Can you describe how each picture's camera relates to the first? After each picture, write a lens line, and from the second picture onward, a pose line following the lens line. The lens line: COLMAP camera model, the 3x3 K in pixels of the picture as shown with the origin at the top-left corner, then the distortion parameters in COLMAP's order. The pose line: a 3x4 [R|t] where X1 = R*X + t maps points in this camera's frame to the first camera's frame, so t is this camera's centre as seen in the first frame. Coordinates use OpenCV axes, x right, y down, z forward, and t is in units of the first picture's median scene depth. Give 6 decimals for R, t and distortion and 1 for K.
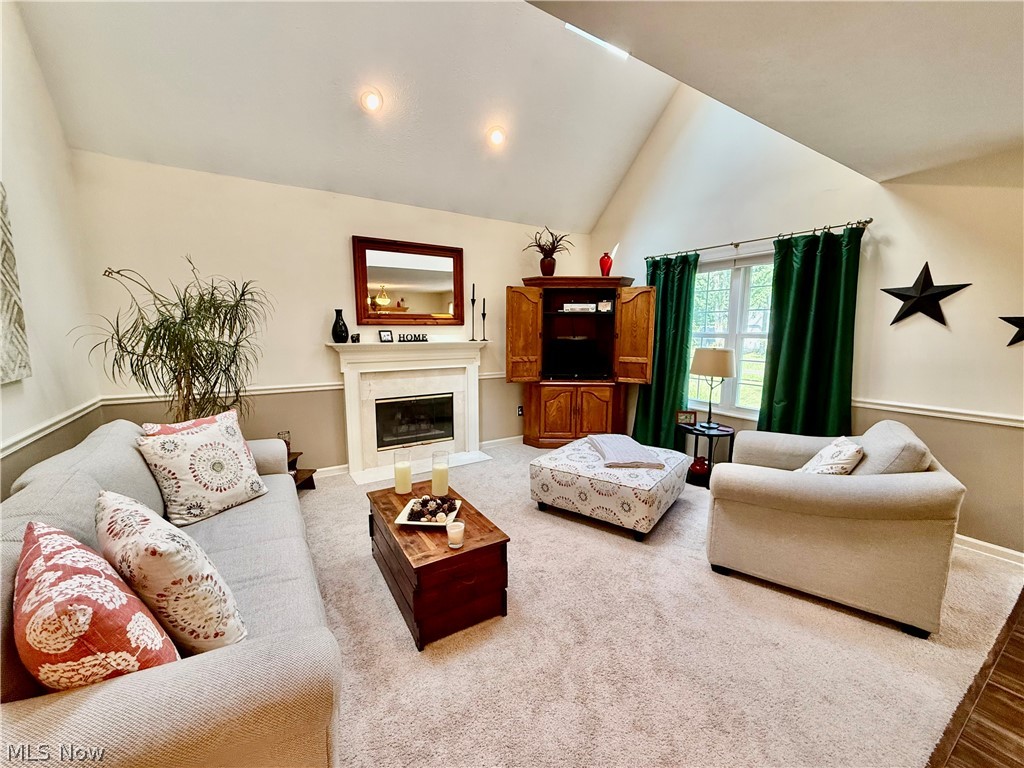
lens RADIAL K [[408.2, 0, 510.7], [0, 408.2, 385.4], [0, 0, 1]] dist [-0.000149, 0.000240]
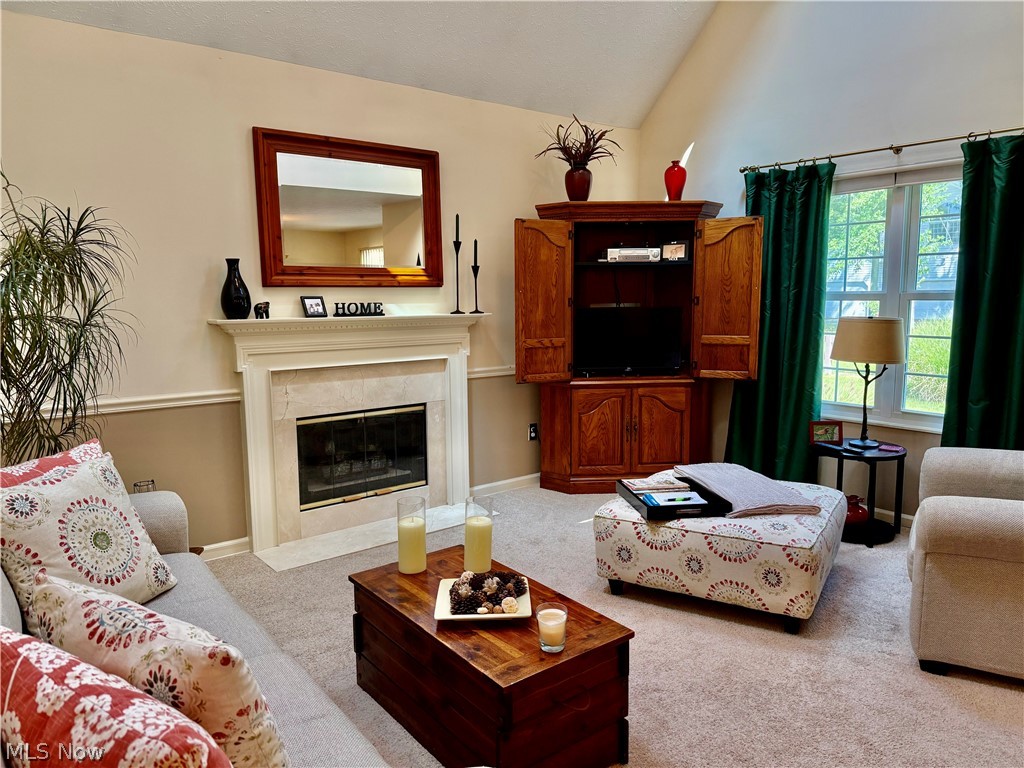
lens RADIAL K [[719.2, 0, 511.9], [0, 719.2, 389.2], [0, 0, 1]] dist [0.091888, -0.128628]
pose [[0.994010, -0.026917, 0.105920, -0.147292], [0.027609, 0.999606, -0.005068, 0.007518], [-0.105742, 0.007962, 0.994362, -0.030267]]
